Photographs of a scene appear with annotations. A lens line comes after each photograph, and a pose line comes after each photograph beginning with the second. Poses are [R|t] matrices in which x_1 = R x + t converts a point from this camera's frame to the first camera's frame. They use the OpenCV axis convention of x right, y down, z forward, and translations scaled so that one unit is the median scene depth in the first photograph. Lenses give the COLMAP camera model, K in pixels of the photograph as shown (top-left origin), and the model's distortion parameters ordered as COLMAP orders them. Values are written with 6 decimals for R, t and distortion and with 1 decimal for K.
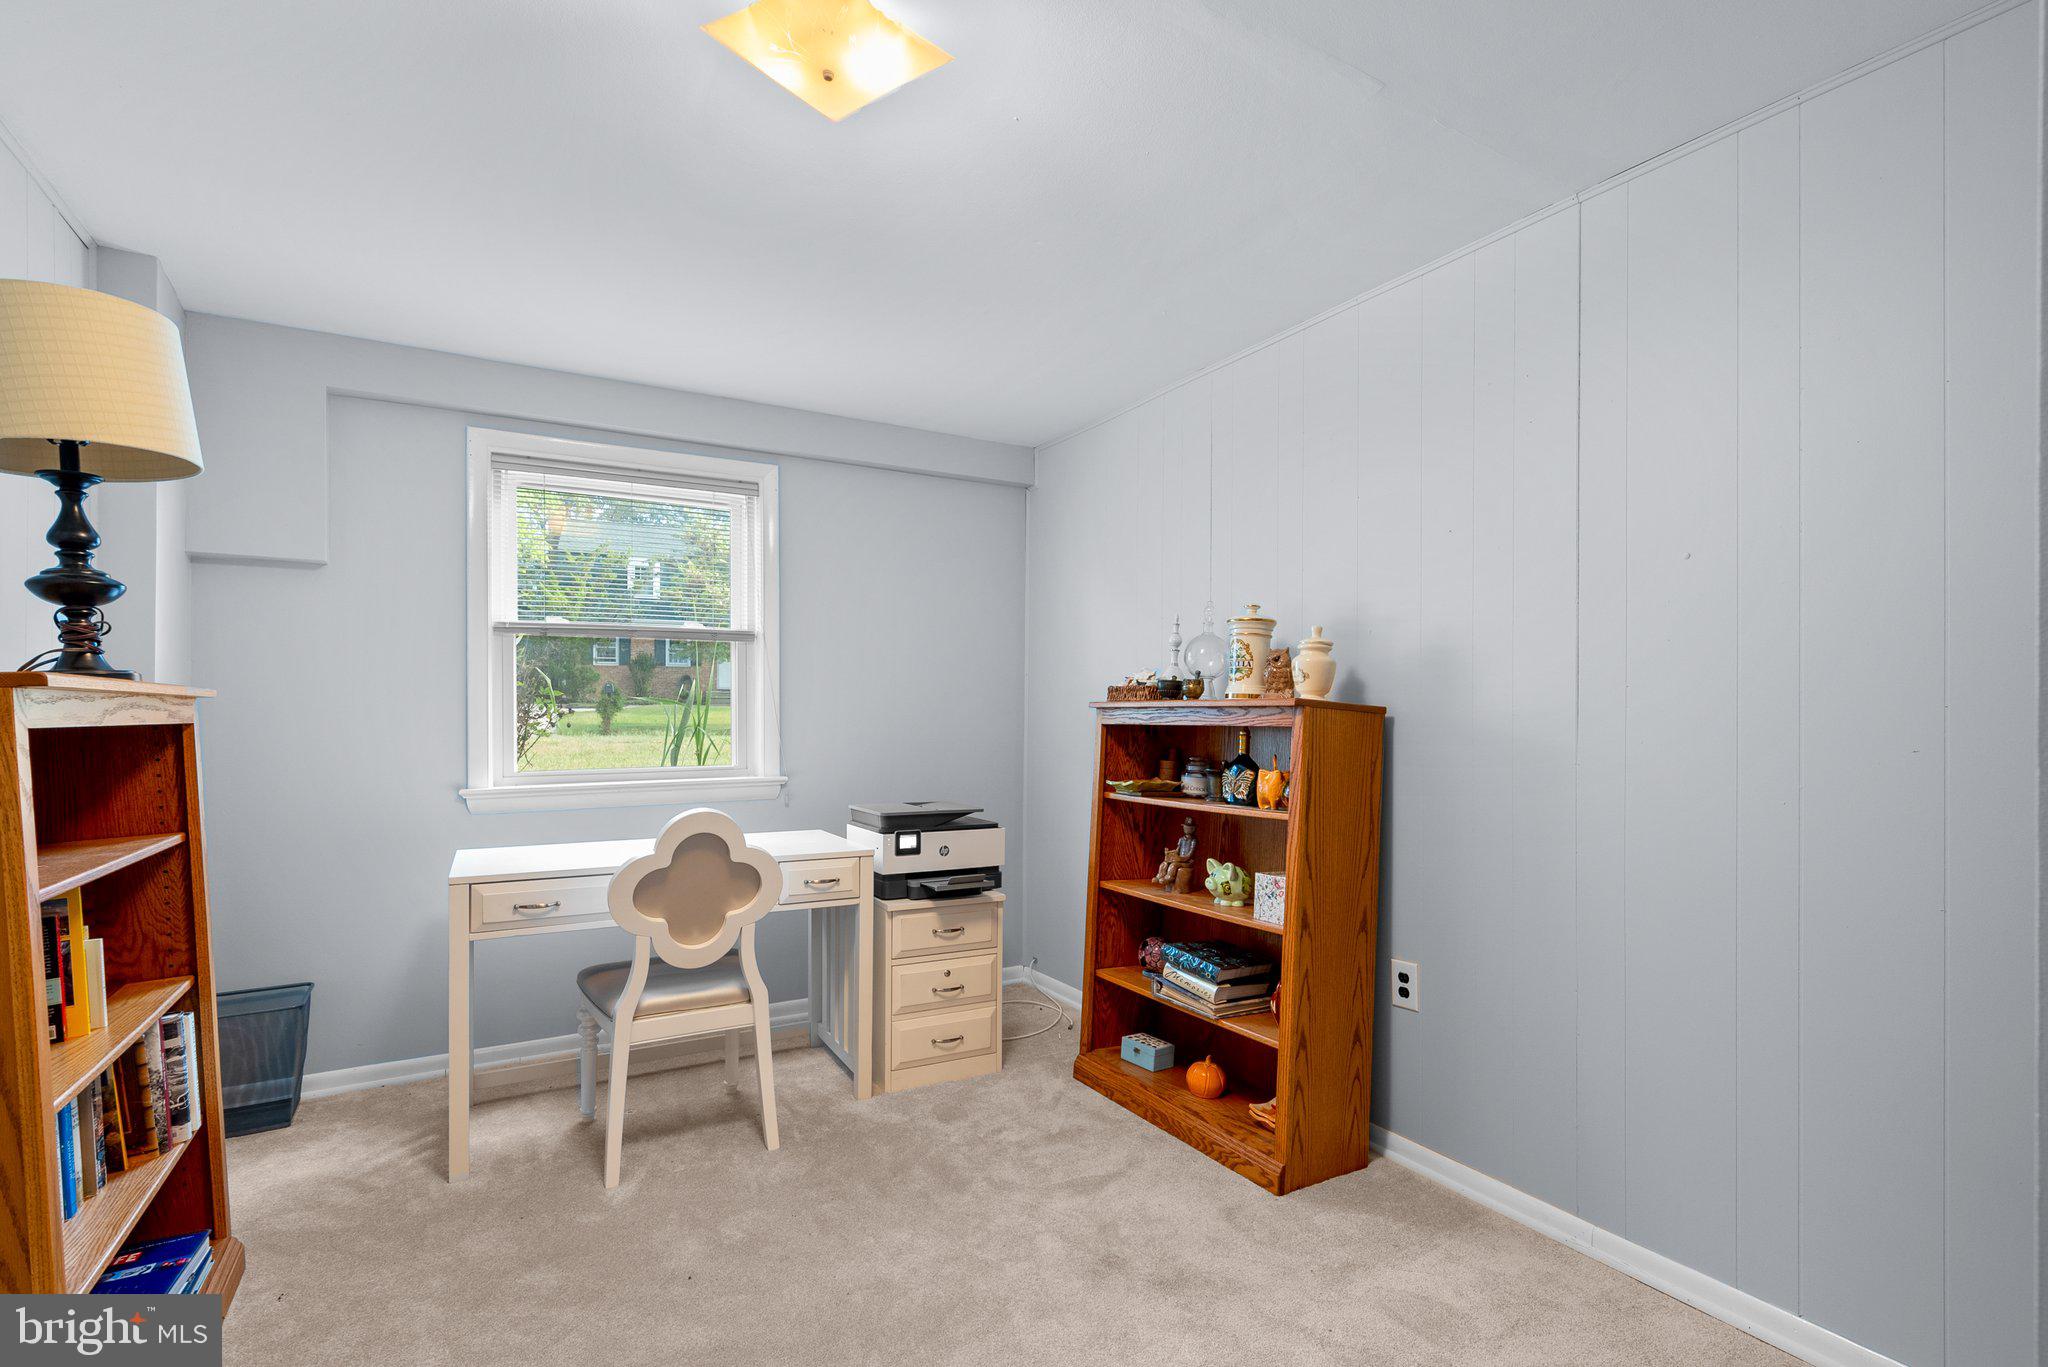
lens RADIAL K [[939.1, 0, 1024.0], [0, 939.1, 683.5], [0, 0, 1]] dist [0.000610, 0.000458]
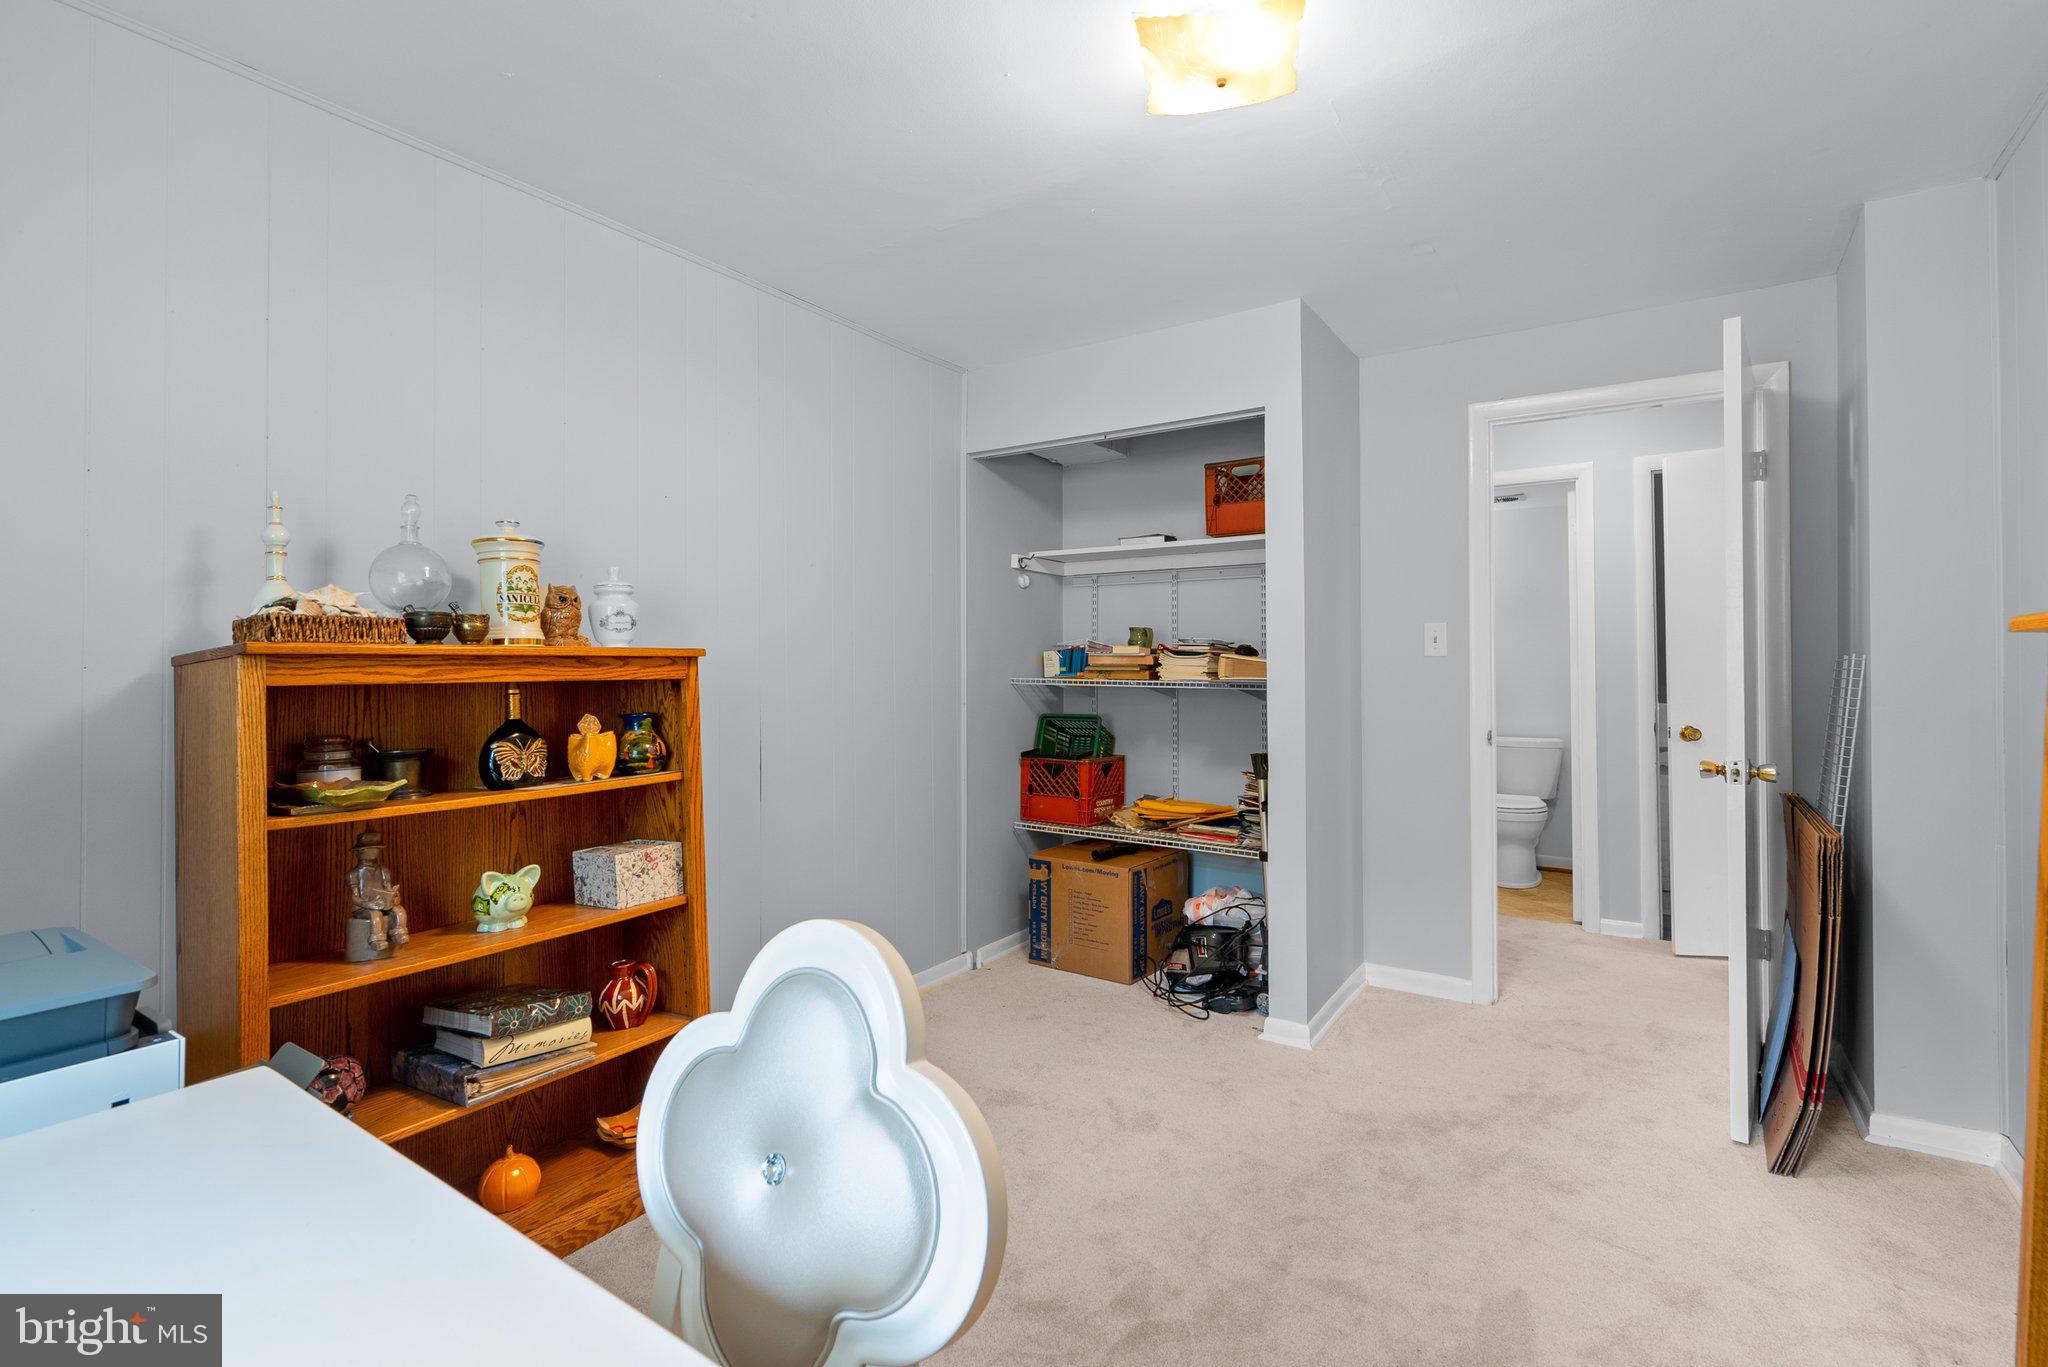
lens RADIAL K [[939.1, 0, 1024.0], [0, 939.1, 683.5], [0, 0, 1]] dist [0.000610, 0.000458]
pose [[-0.432095, 0.004466, 0.901817, -0.615715], [-0.004298, 0.999966, -0.007012, 0.051269], [-0.901818, -0.006906, -0.432061, 0.972247]]
